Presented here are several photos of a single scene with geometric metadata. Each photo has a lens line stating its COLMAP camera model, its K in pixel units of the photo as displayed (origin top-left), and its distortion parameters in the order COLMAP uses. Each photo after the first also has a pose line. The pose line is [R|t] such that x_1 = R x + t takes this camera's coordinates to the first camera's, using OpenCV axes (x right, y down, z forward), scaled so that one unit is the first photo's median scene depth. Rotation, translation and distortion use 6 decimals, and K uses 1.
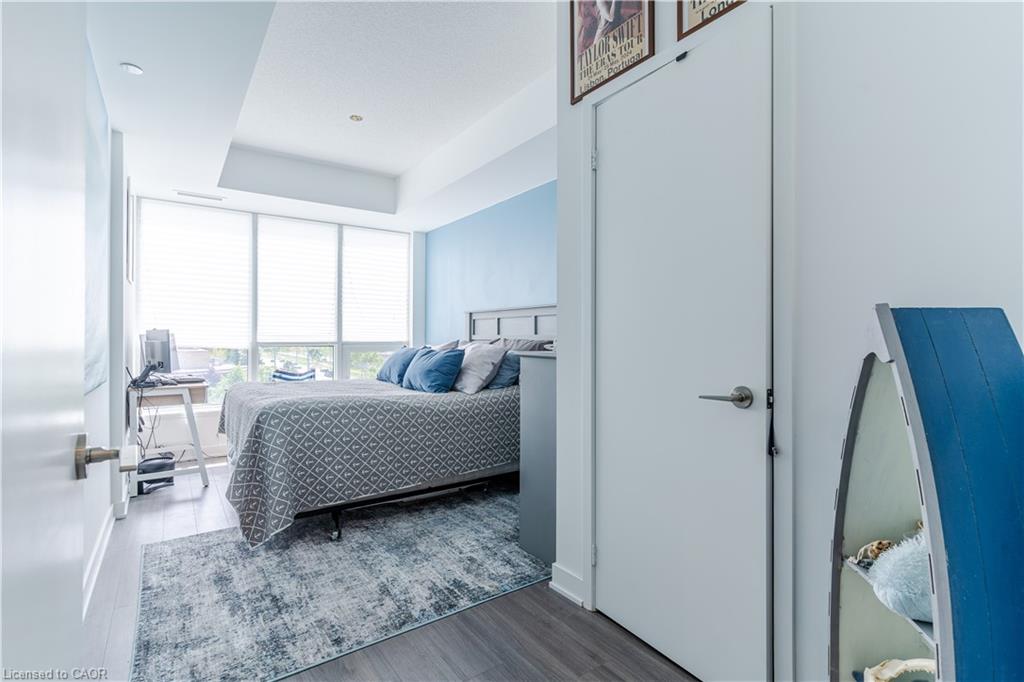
lens RADIAL K [[498.5, 0, 520.2], [0, 498.5, 340.6], [0, 0, 1]] dist [-0.008282, 0.005452]
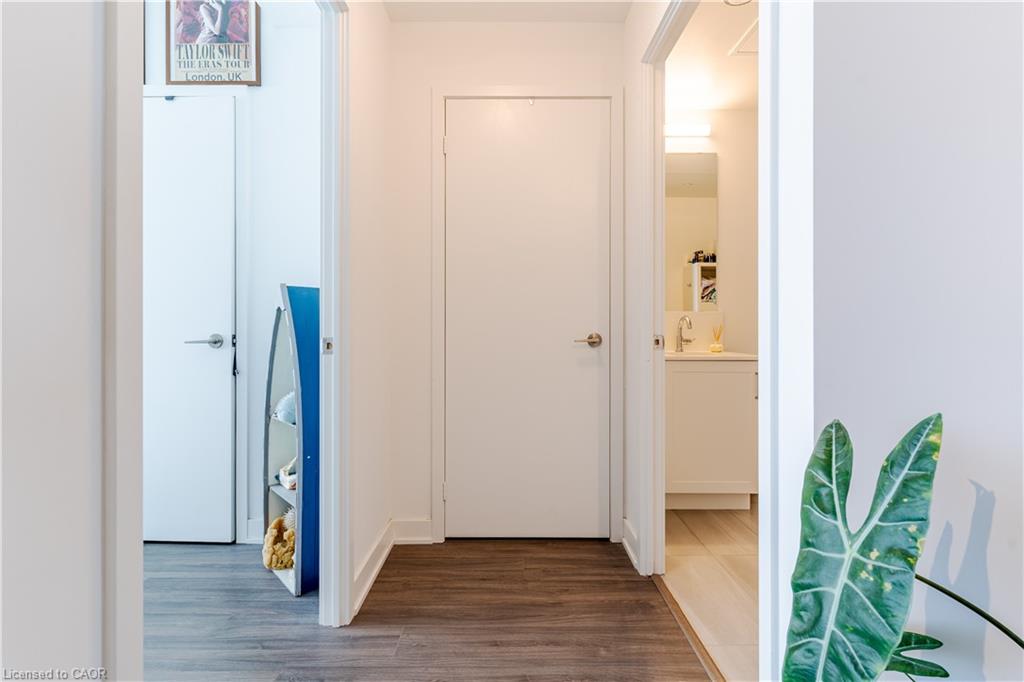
lens RADIAL K [[498.5, 0, 508.5], [0, 498.5, 334.5], [0, 0, 1]] dist [-0.008282, 0.005452]
pose [[0.596608, -0.005028, 0.802517, -0.262090], [-0.003269, 0.999957, 0.008695, 0.079546], [-0.802526, -0.007811, 0.596566, -0.679376]]
